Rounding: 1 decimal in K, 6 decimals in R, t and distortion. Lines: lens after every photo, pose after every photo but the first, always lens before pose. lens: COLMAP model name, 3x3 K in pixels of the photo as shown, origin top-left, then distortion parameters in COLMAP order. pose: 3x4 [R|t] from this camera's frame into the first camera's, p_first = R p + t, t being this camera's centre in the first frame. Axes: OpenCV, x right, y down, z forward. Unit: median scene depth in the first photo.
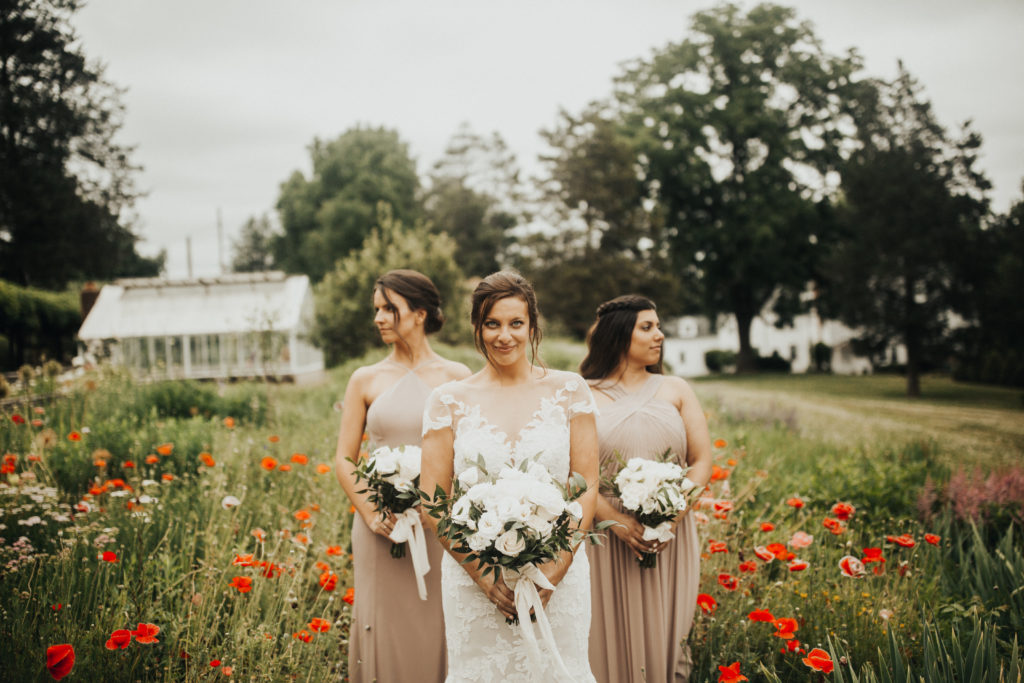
lens RADIAL K [[981.8, 0, 512.0], [0, 981.8, 341.5], [0, 0, 1]] dist [-0.010423, 0.011066]
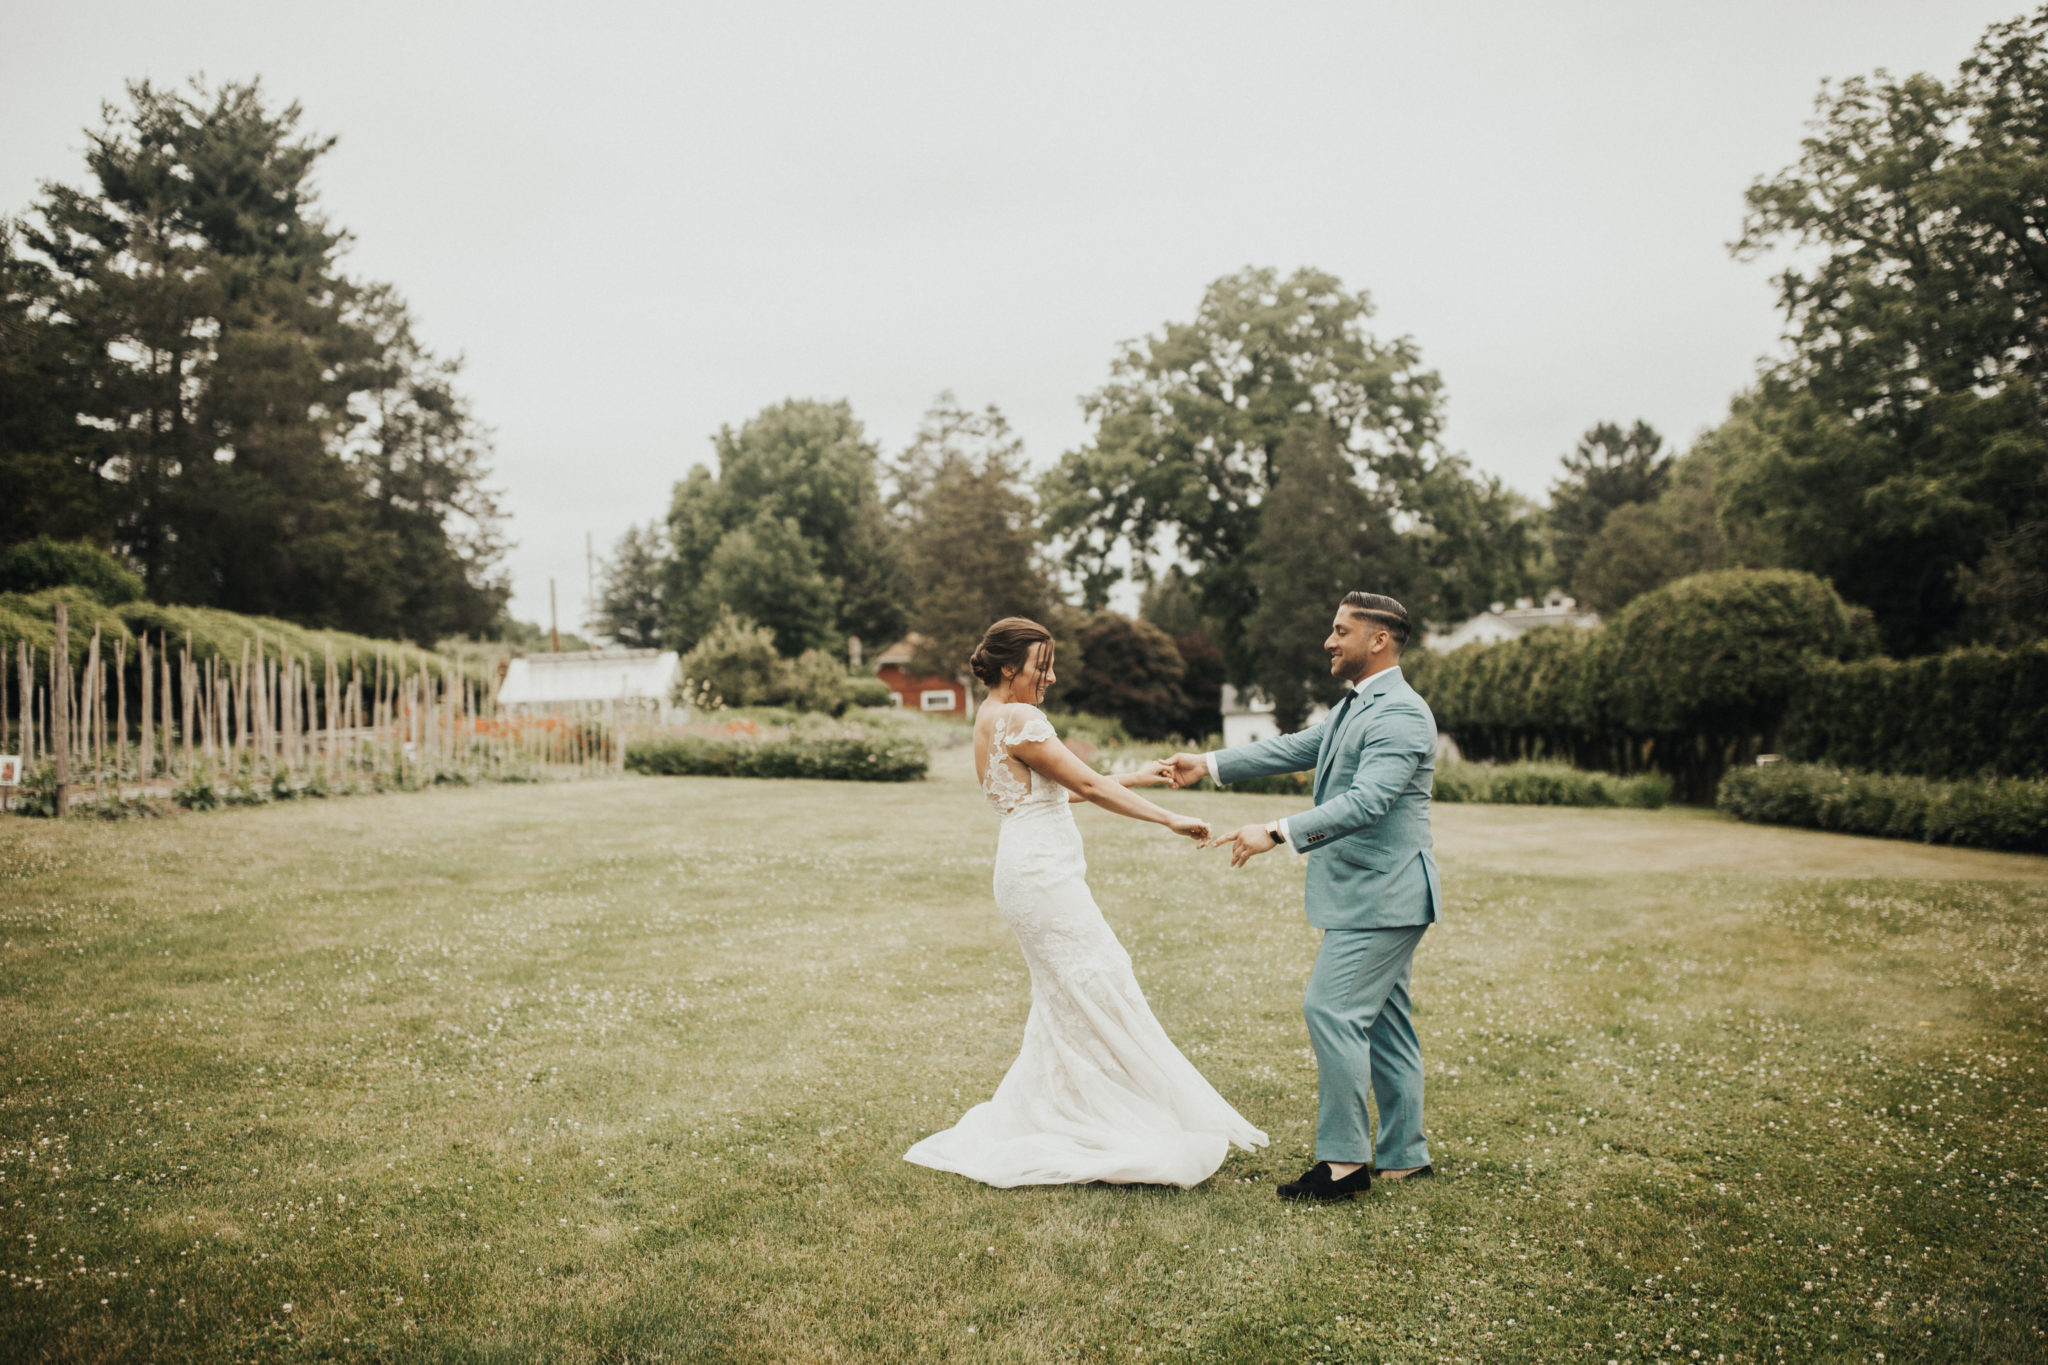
lens RADIAL K [[1963.6, 0, 1024.0], [0, 1963.6, 682.5], [0, 0, 1]] dist [-0.010423, 0.011066]
pose [[0.998010, 0.006033, -0.062769, 0.105174], [-0.007403, 0.999739, -0.021630, 0.005619], [0.062622, 0.022052, 0.997794, -0.391121]]
